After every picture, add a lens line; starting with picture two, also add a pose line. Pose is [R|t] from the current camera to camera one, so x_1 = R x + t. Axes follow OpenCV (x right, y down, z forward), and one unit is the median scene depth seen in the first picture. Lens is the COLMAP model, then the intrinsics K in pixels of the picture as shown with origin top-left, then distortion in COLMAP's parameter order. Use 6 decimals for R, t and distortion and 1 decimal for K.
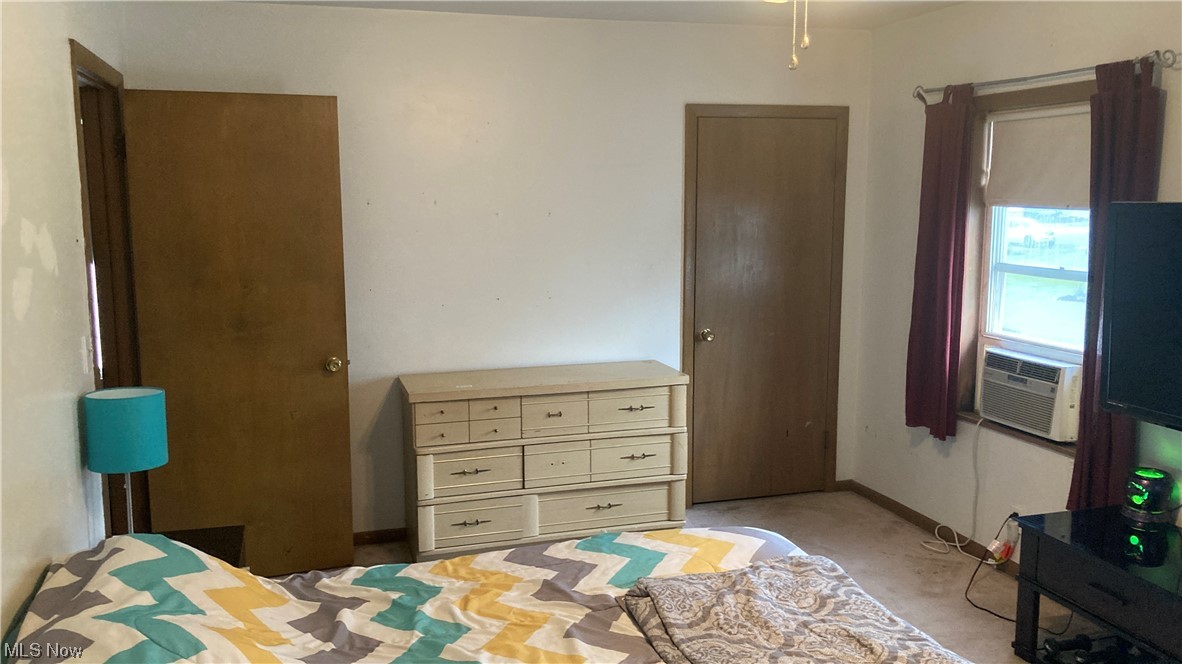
lens RADIAL K [[979.0, 0, 587.3], [0, 979.0, 329.6], [0, 0, 1]] dist [0.044764, -0.068989]
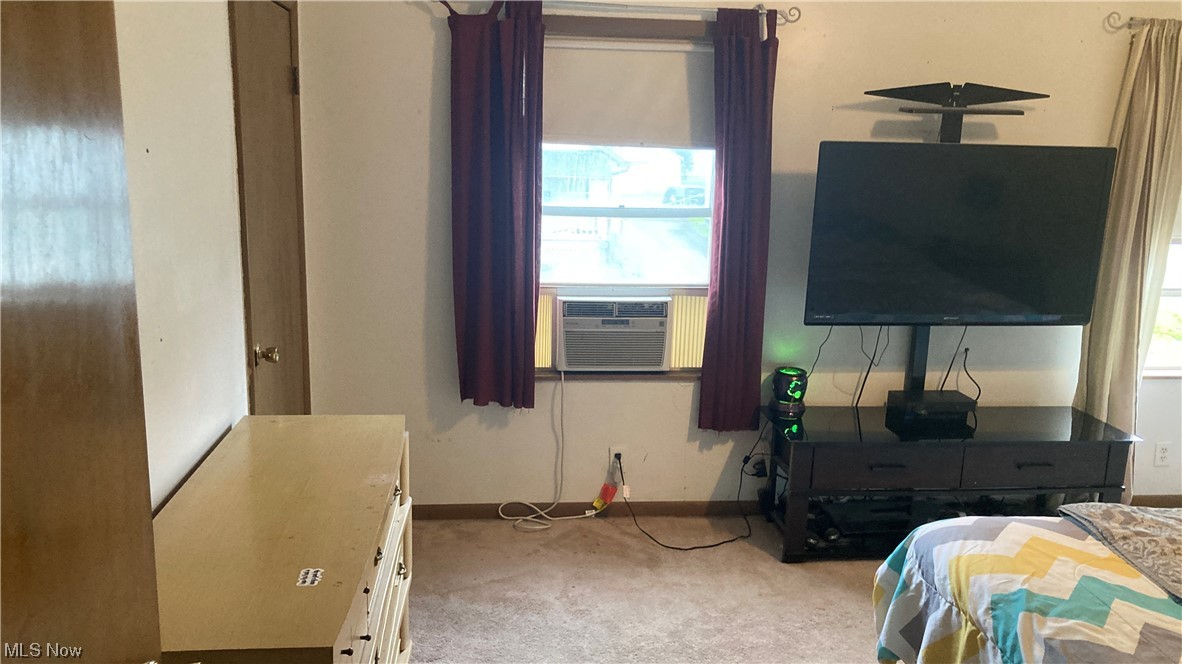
lens RADIAL K [[979.0, 0, 574.7], [0, 979.0, 339.8], [0, 0, 1]] dist [0.044764, -0.068989]
pose [[0.193819, -0.191281, 0.962209, -0.531227], [0.112456, 0.978674, 0.171902, -0.108165], [-0.974571, 0.074888, 0.211197, 0.863406]]
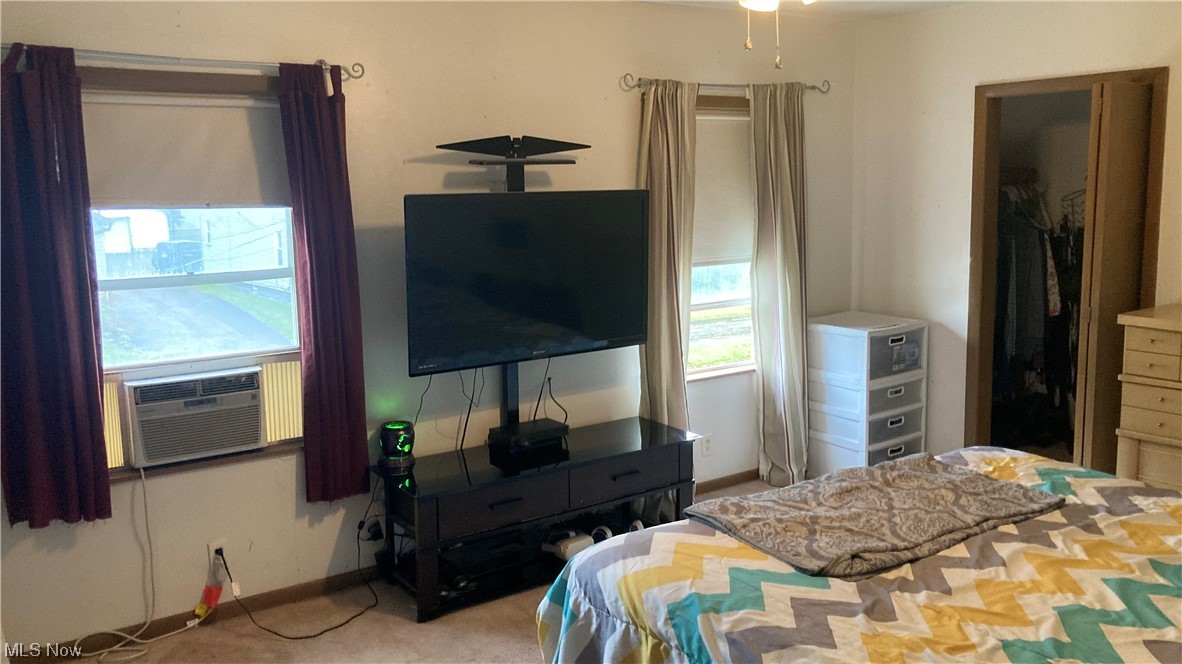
lens RADIAL K [[979.0, 0, 578.4], [0, 979.0, 311.0], [0, 0, 1]] dist [0.044764, -0.068989]
pose [[-0.311516, -0.112061, 0.943610, -0.504671], [0.152302, 0.974296, 0.165985, -0.127502], [-0.937956, 0.195420, -0.286442, 0.950998]]
